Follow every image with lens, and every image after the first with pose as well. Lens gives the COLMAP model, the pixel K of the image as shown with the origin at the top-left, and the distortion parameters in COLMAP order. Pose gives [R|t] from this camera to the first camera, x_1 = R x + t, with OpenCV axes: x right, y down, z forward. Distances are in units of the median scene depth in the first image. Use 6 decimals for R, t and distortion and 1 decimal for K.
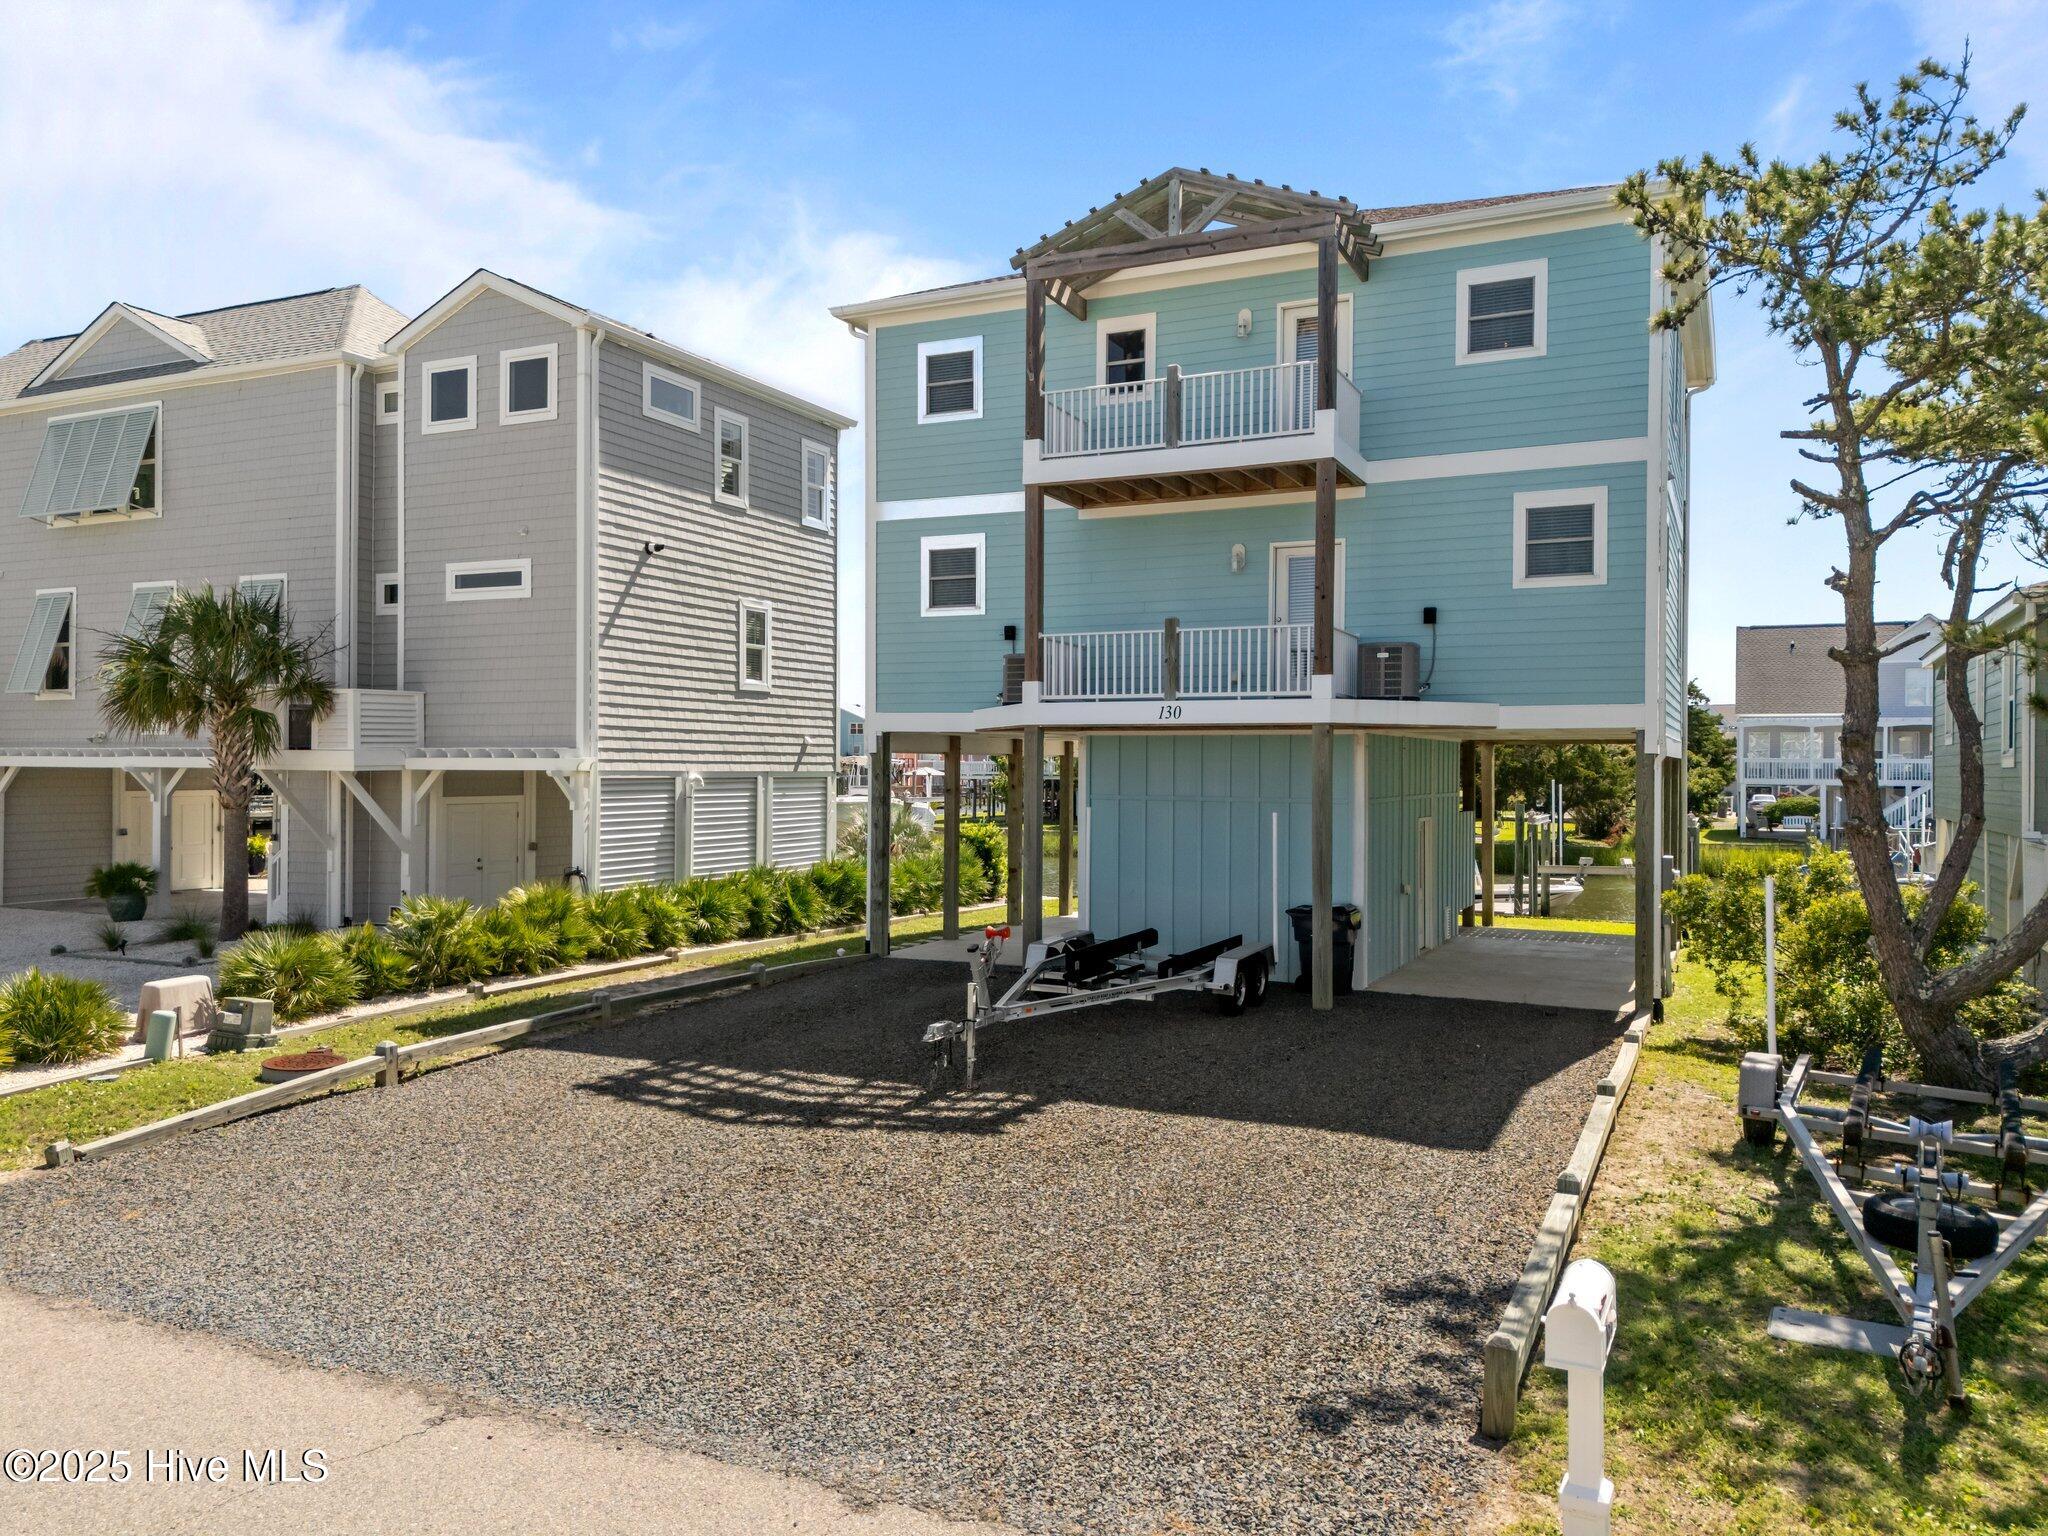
lens RADIAL K [[1498.8, 0, 1024.0], [0, 1498.8, 768.0], [0, 0, 1]] dist [0.085855, -0.088919]
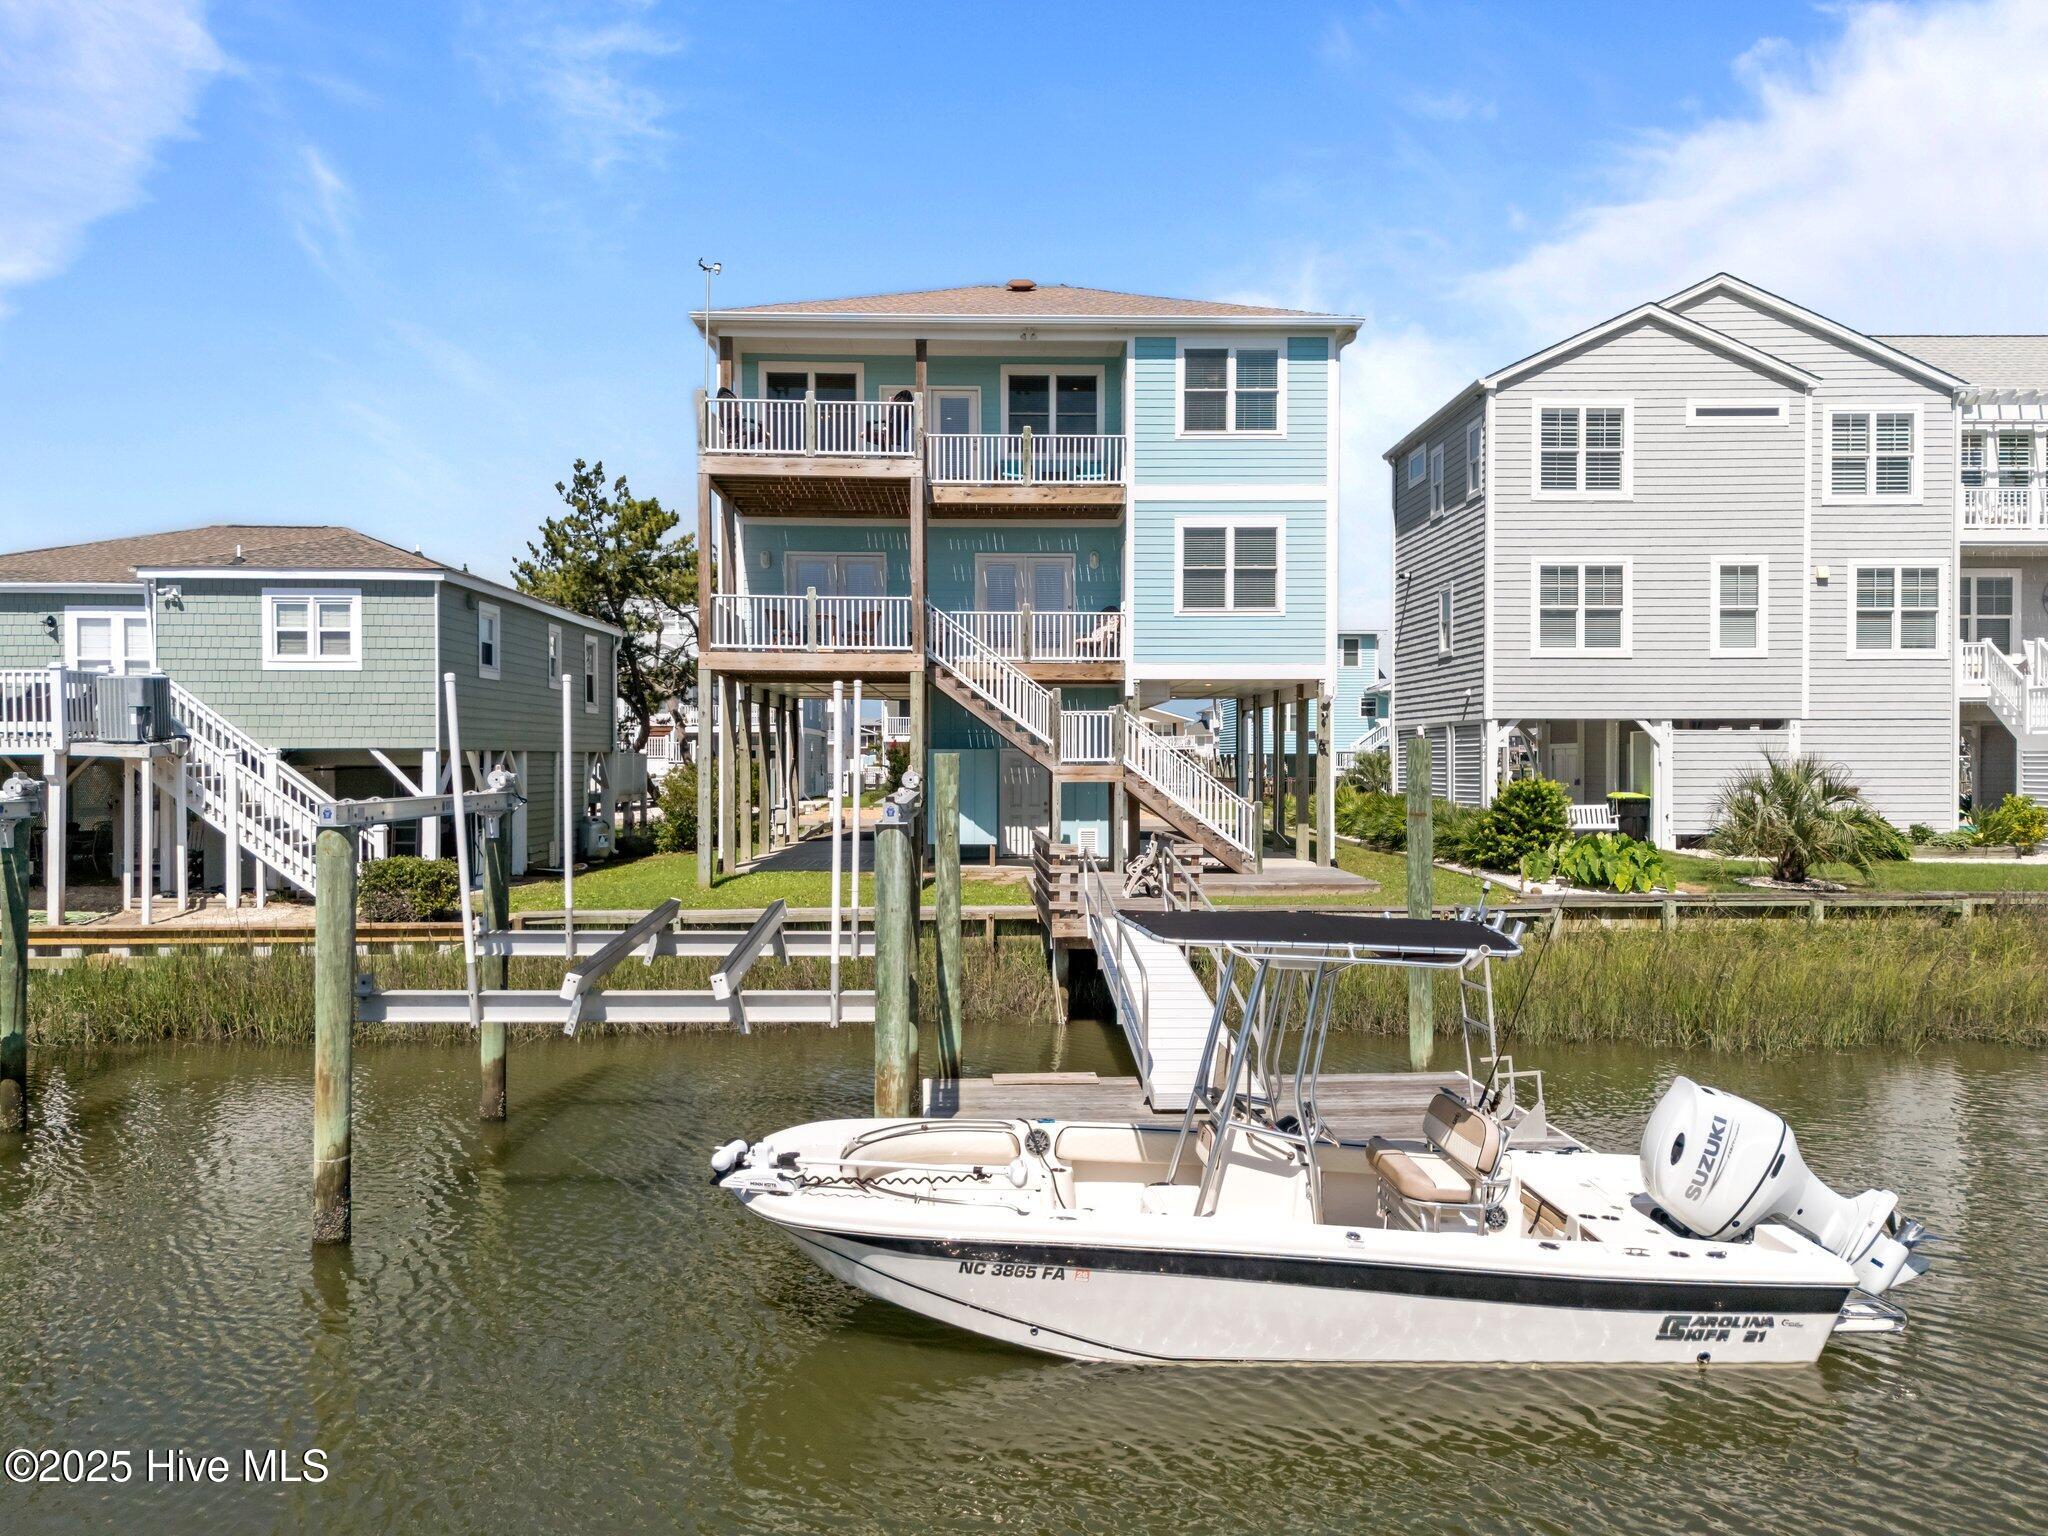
lens RADIAL K [[1498.8, 0, 1024.0], [0, 1498.8, 768.0], [0, 0, 1]] dist [0.085855, -0.088919]
pose [[-0.891472, -0.003889, -0.453059, 0.896977], [-0.005333, 0.999984, 0.001911, 0.051210], [0.453044, 0.004119, -0.891479, 2.521417]]
